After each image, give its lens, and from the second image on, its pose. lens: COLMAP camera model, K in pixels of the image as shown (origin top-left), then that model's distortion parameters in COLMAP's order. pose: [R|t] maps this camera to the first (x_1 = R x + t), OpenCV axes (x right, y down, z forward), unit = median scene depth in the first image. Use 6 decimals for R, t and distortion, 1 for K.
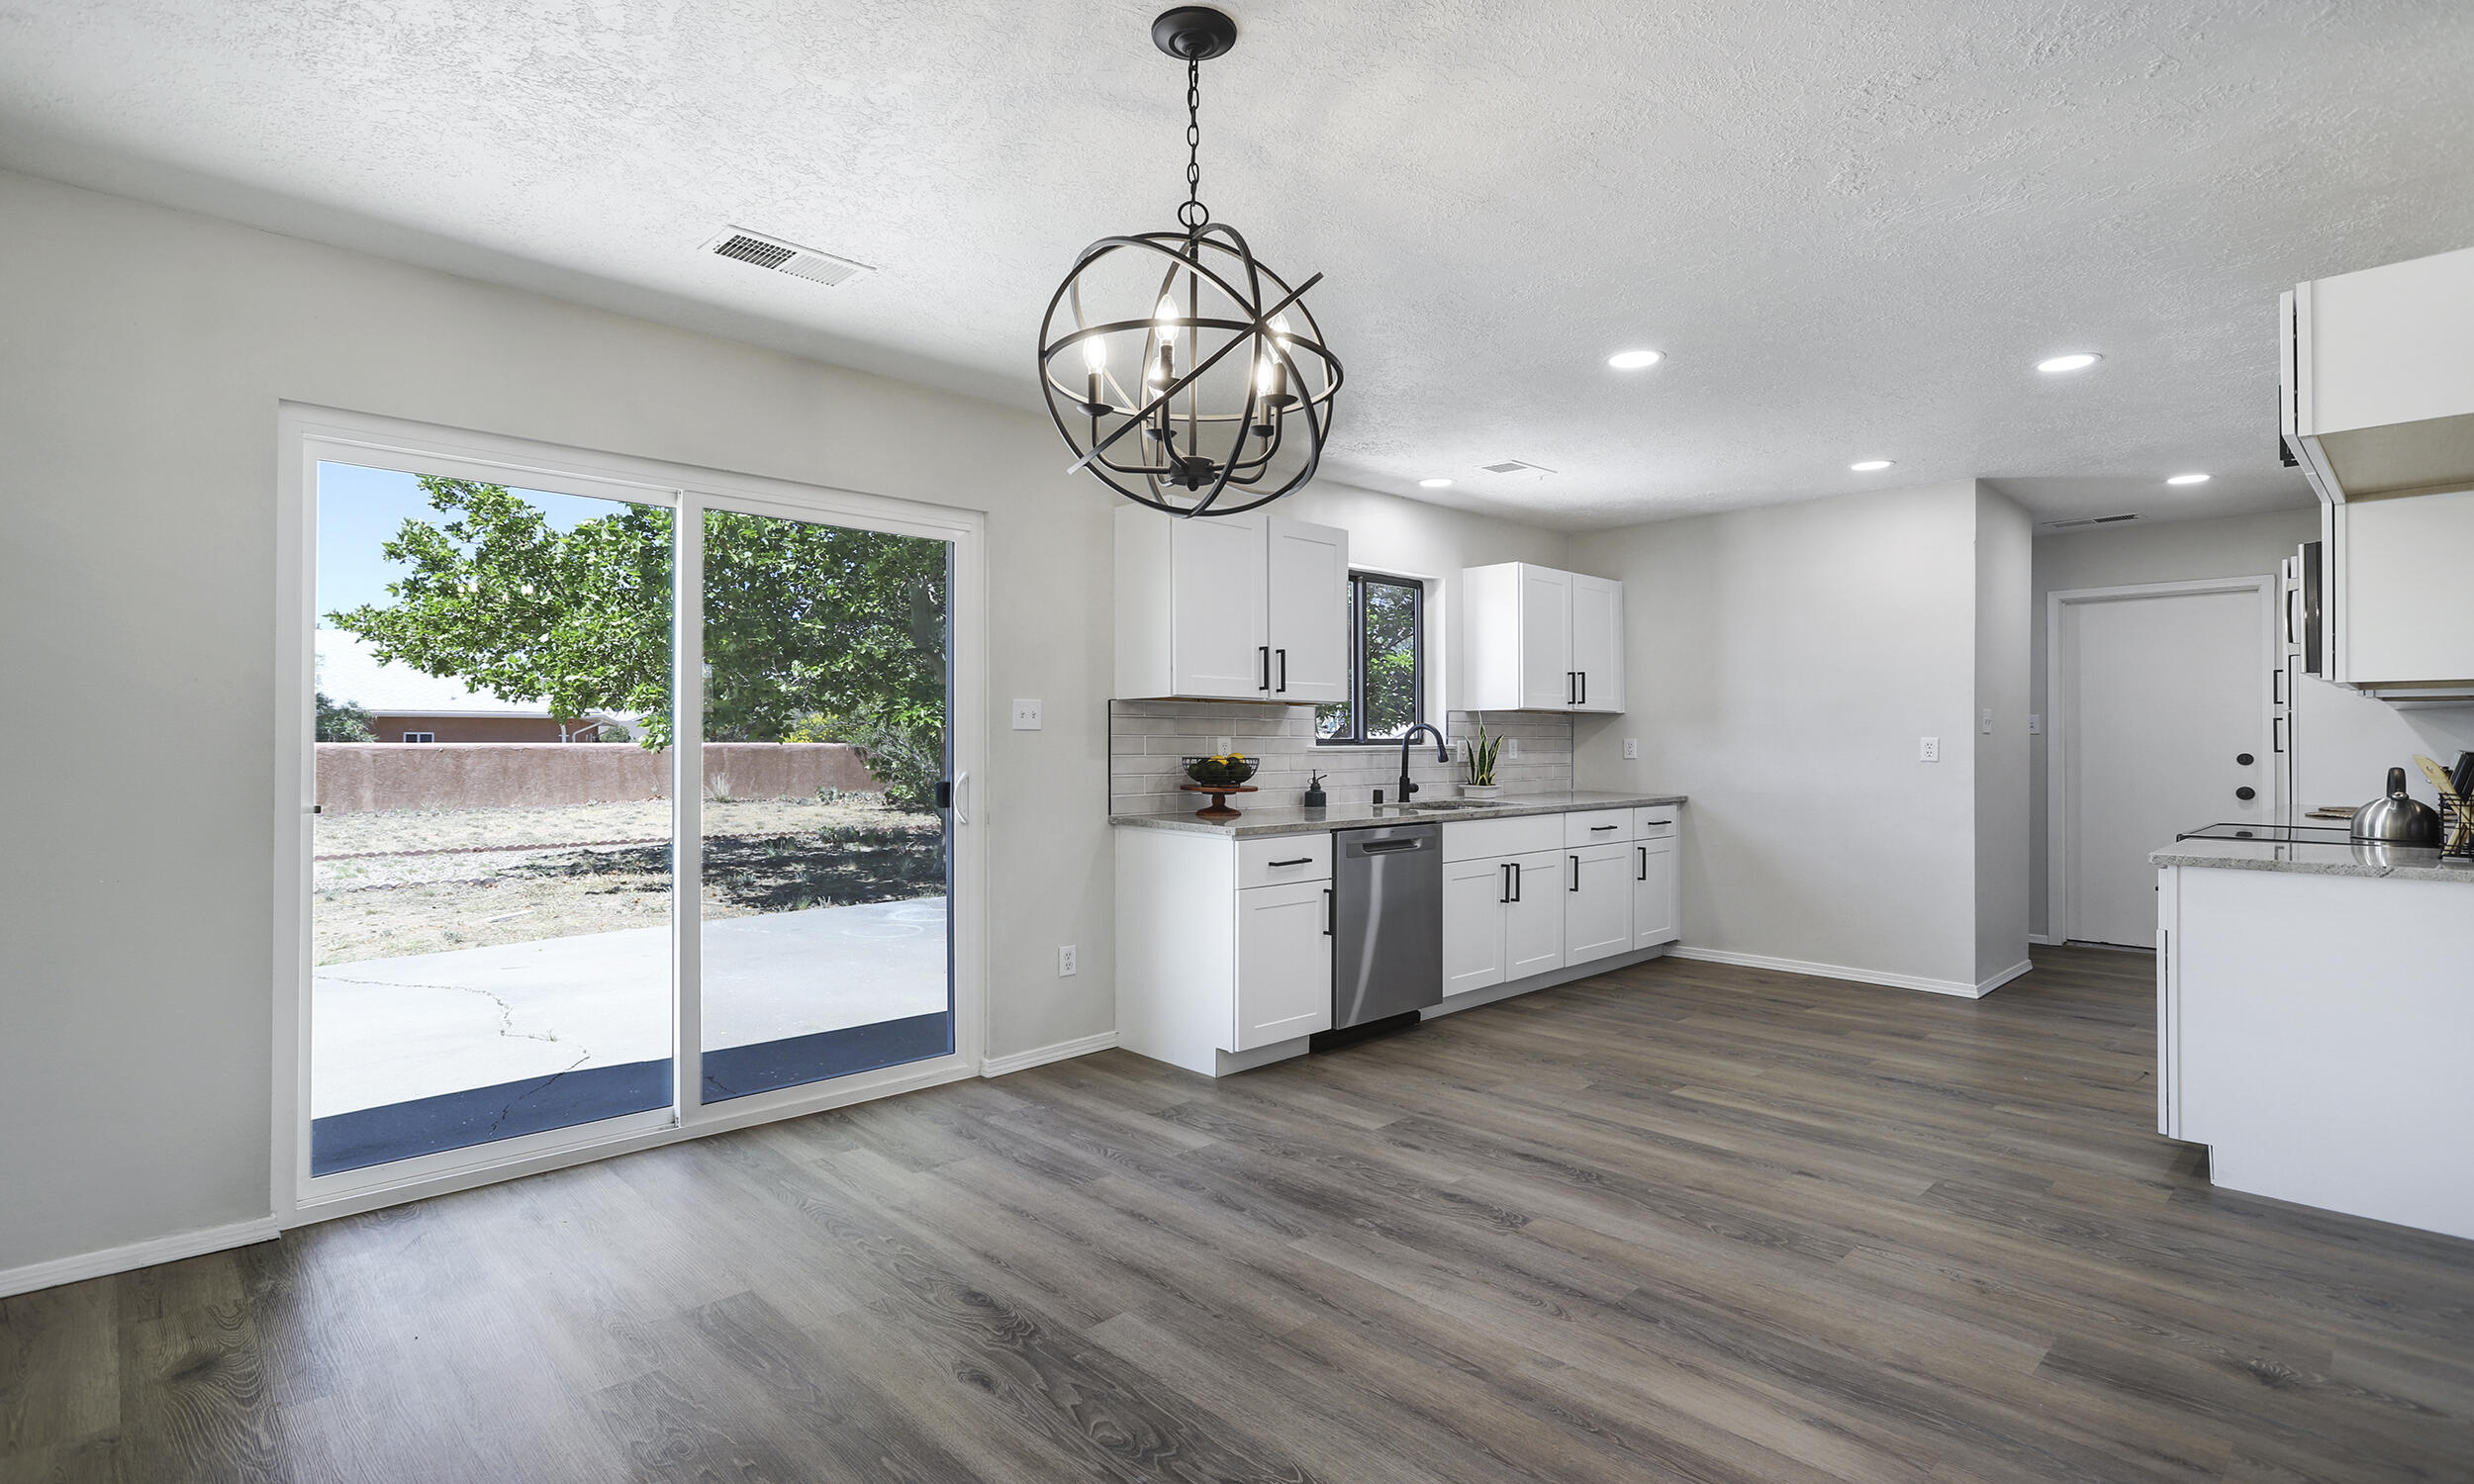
lens RADIAL K [[1191.0, 0, 1230.1], [0, 1191.0, 726.2], [0, 0, 1]] dist [-0.000858, -0.000113]
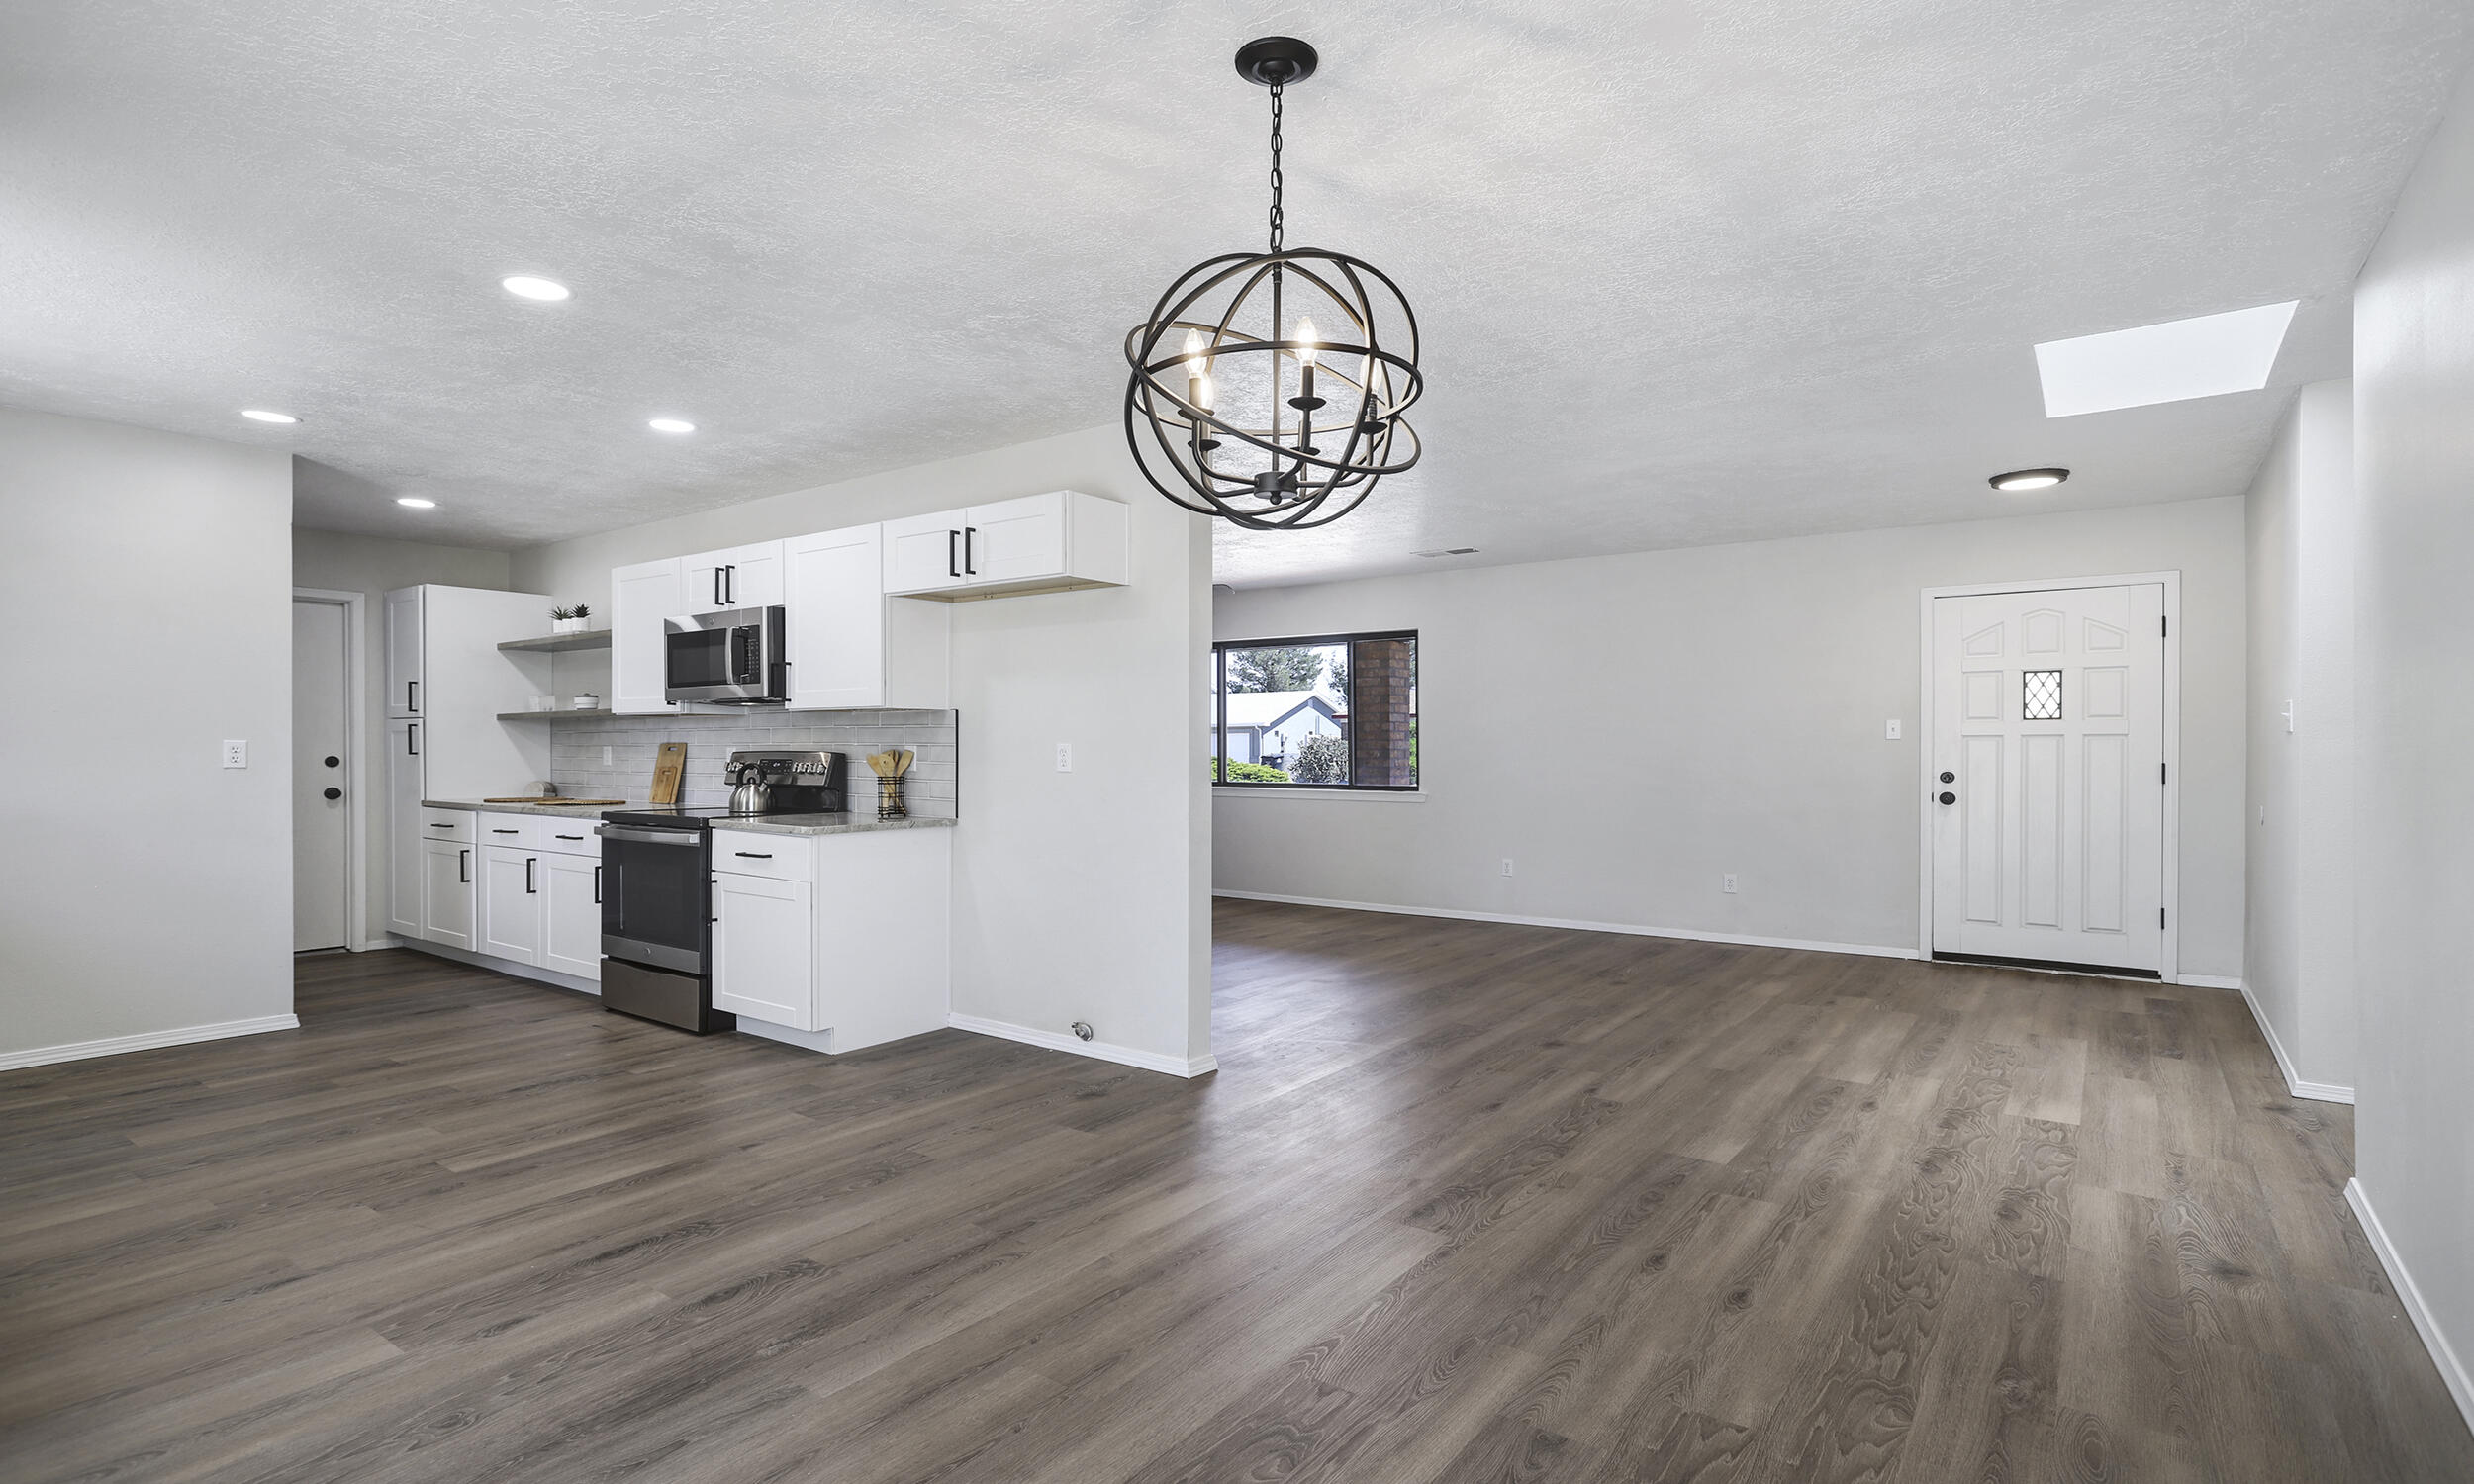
lens RADIAL K [[1191.0, 0, 1237.1], [0, 1191.0, 764.2], [0, 0, 1]] dist [-0.000858, -0.000113]
pose [[-0.173515, -0.013374, 0.984740, -0.527177], [-0.011613, 0.999866, 0.011533, 0.012171], [-0.984763, -0.009435, -0.173647, 0.619776]]
